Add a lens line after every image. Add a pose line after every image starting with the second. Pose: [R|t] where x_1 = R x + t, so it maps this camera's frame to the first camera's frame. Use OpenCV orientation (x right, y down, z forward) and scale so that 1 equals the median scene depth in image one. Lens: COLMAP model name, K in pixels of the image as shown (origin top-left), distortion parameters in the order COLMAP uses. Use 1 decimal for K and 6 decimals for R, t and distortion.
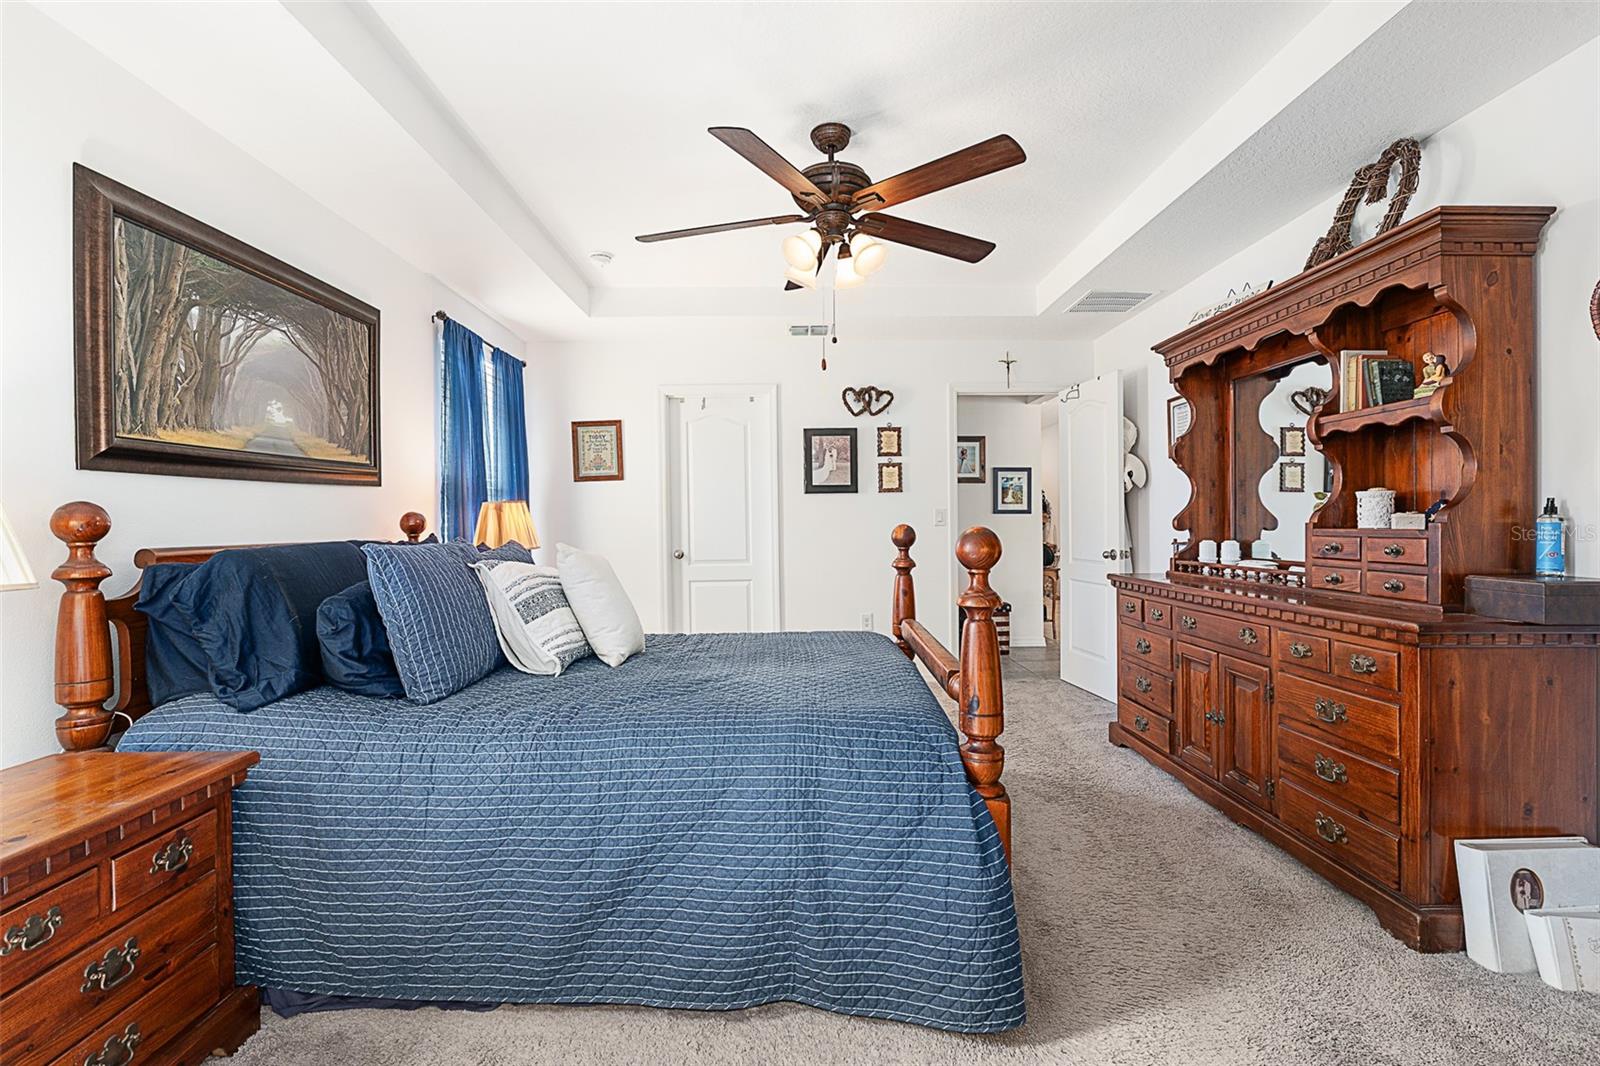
lens RADIAL K [[740.5, 0, 809.0], [0, 740.5, 524.7], [0, 0, 1]] dist [-0.005529, -0.001237]
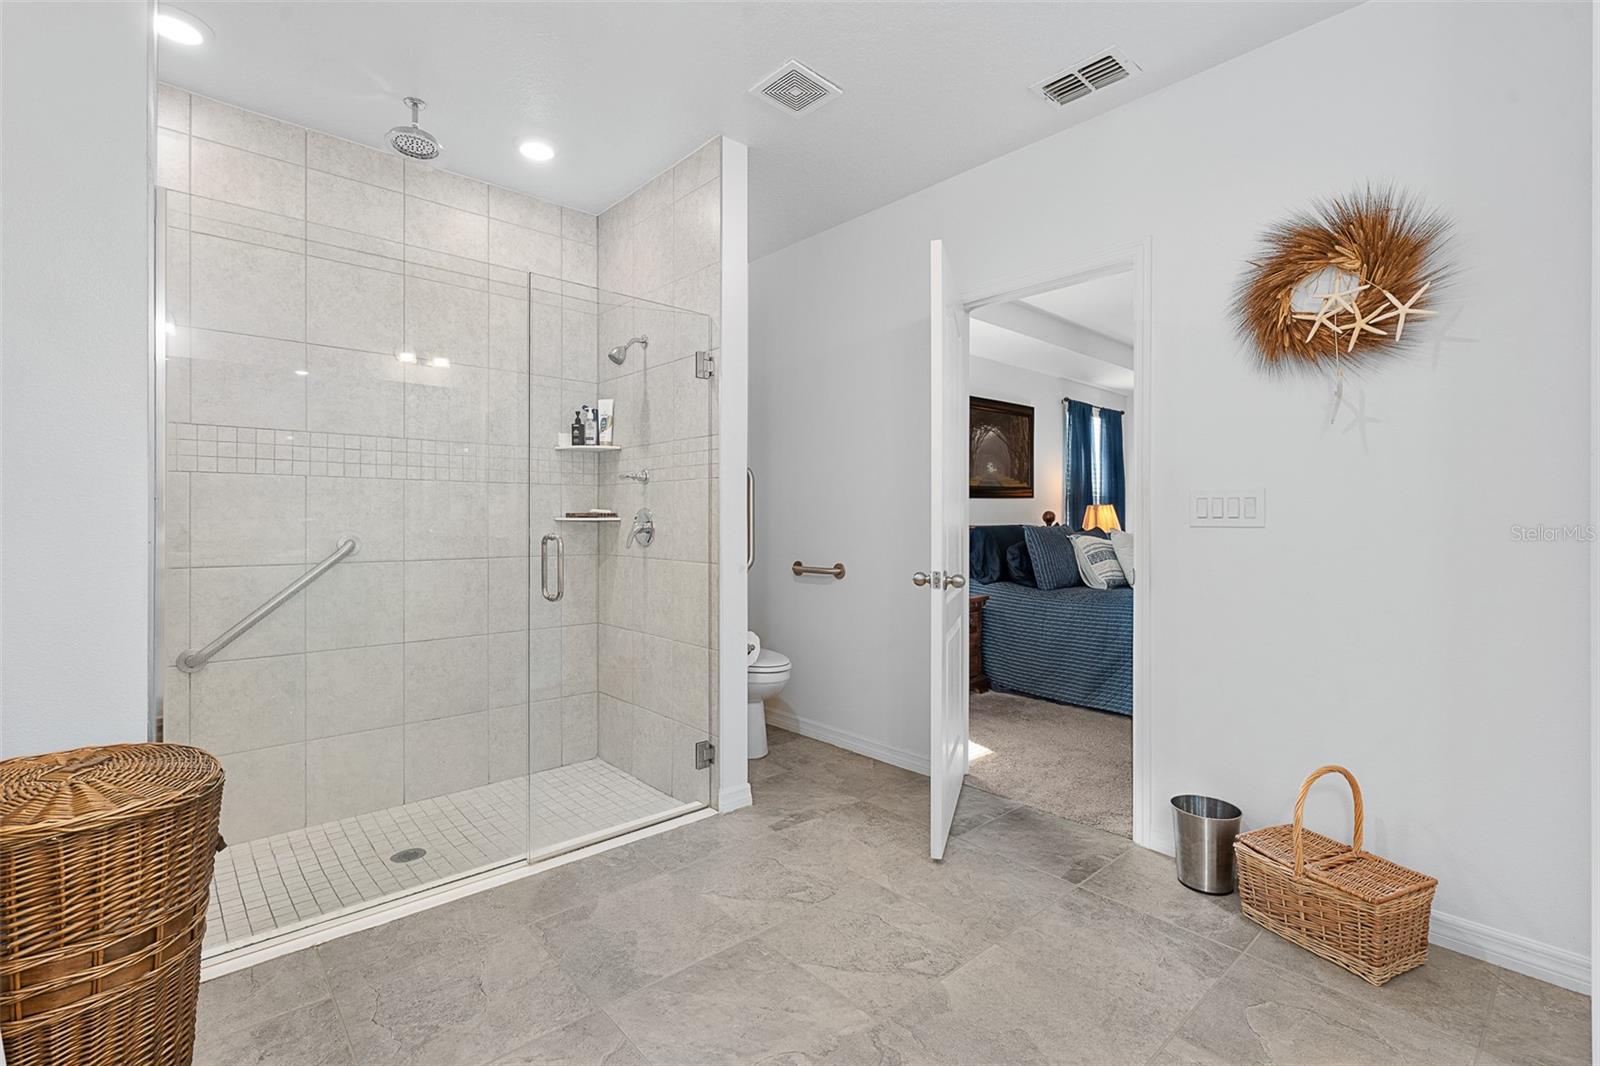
lens RADIAL K [[740.5, 0, 803.7], [0, 740.5, 522.7], [0, 0, 1]] dist [-0.005529, -0.001237]
pose [[0.666088, 0.012013, -0.745776, 0.608225], [-0.009052, 0.999927, 0.008022, 0.003880], [0.745818, 0.001407, 0.666148, -0.966961]]
